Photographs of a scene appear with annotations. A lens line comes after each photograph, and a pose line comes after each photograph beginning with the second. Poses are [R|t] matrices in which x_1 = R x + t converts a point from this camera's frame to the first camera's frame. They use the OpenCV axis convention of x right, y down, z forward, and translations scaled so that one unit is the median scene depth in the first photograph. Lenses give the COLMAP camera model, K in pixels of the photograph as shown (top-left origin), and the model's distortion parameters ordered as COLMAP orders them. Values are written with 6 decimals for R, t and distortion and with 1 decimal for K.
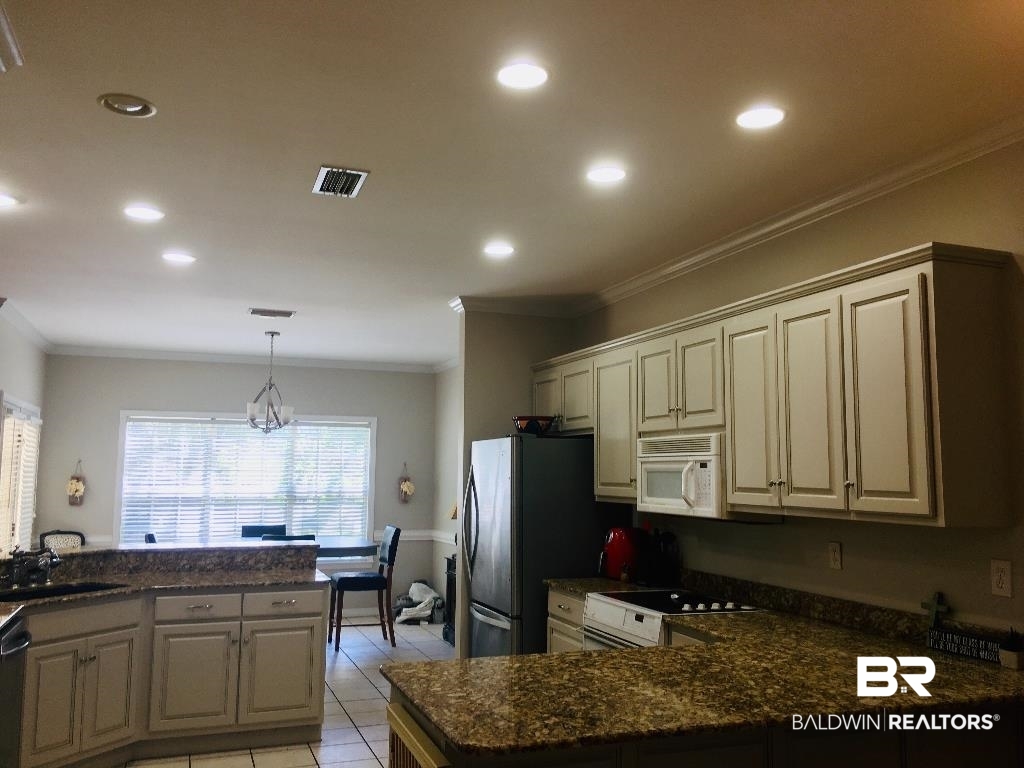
lens RADIAL K [[863.9, 0, 512.0], [0, 863.9, 384.0], [0, 0, 1]] dist [0.073578, -0.090908]
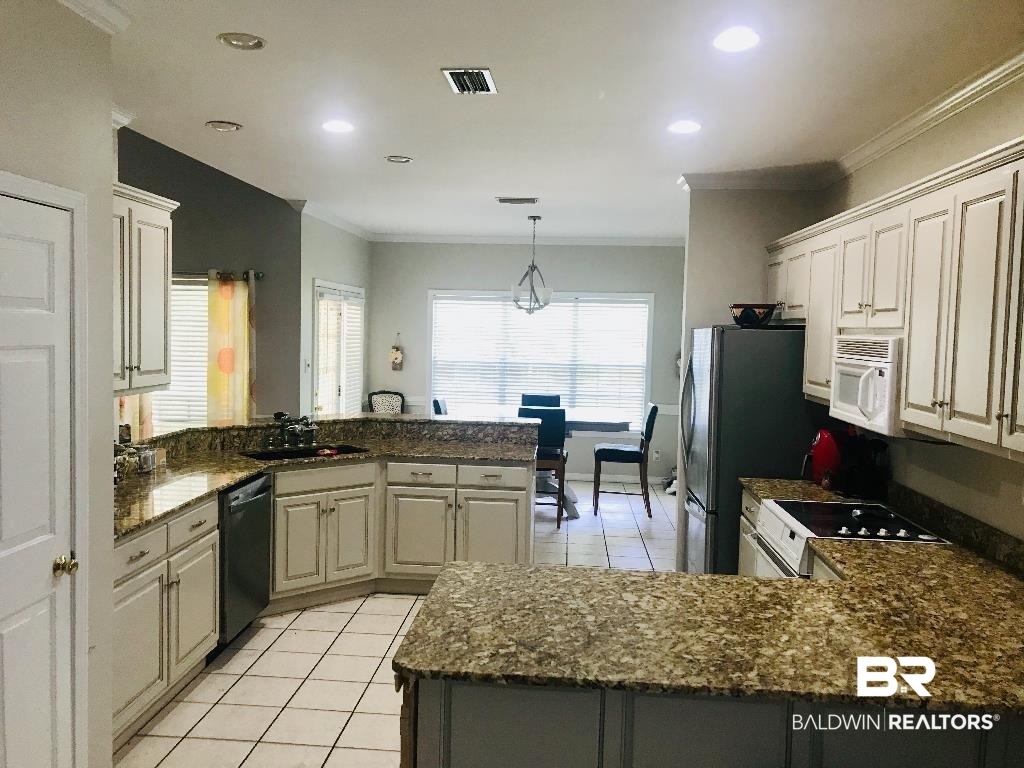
lens RADIAL K [[831.3, 0, 512.0], [0, 831.3, 384.0], [0, 0, 1]] dist [0.166440, -0.365883]
pose [[0.907604, 0.042429, -0.417679, 0.208179], [0.026991, 0.986925, 0.158905, -0.034002], [0.418960, -0.155496, 0.894591, 0.082903]]
